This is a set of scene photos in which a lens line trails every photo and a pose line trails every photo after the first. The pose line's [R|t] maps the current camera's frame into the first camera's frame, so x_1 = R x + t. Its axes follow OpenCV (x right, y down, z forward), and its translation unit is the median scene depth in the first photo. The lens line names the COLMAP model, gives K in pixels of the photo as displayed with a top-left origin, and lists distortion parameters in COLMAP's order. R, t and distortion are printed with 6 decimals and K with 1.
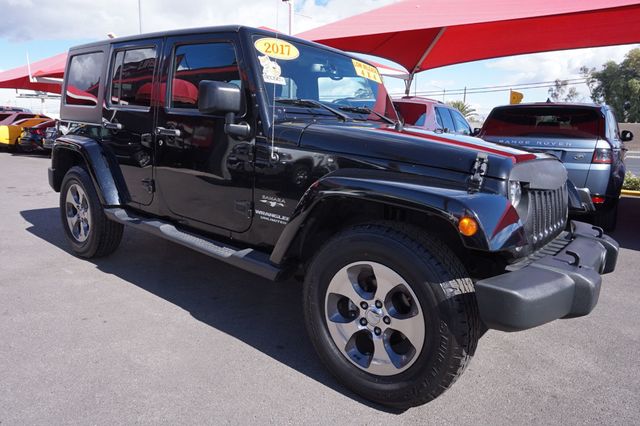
lens RADIAL K [[440.9, 0, 320.0], [0, 440.9, 213.0], [0, 0, 1]] dist [-0.006971, -0.004950]
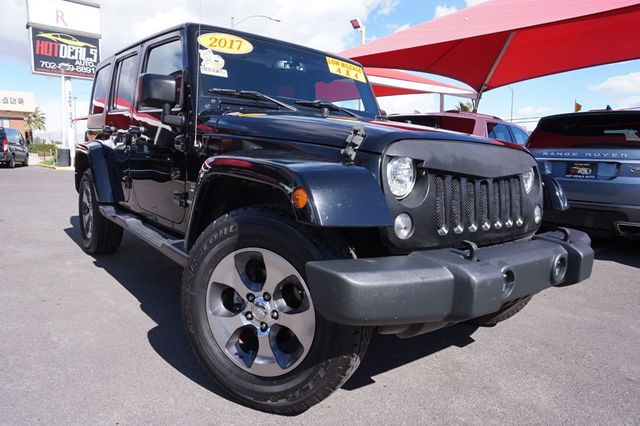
lens RADIAL K [[440.9, 0, 320.0], [0, 440.9, 213.0], [0, 0, 1]] dist [-0.006971, -0.004950]
pose [[0.974462, 0.026771, -0.222953, 0.379503], [-0.042789, 0.996813, -0.067327, 0.078649], [0.220440, 0.075147, 0.972502, 0.105749]]
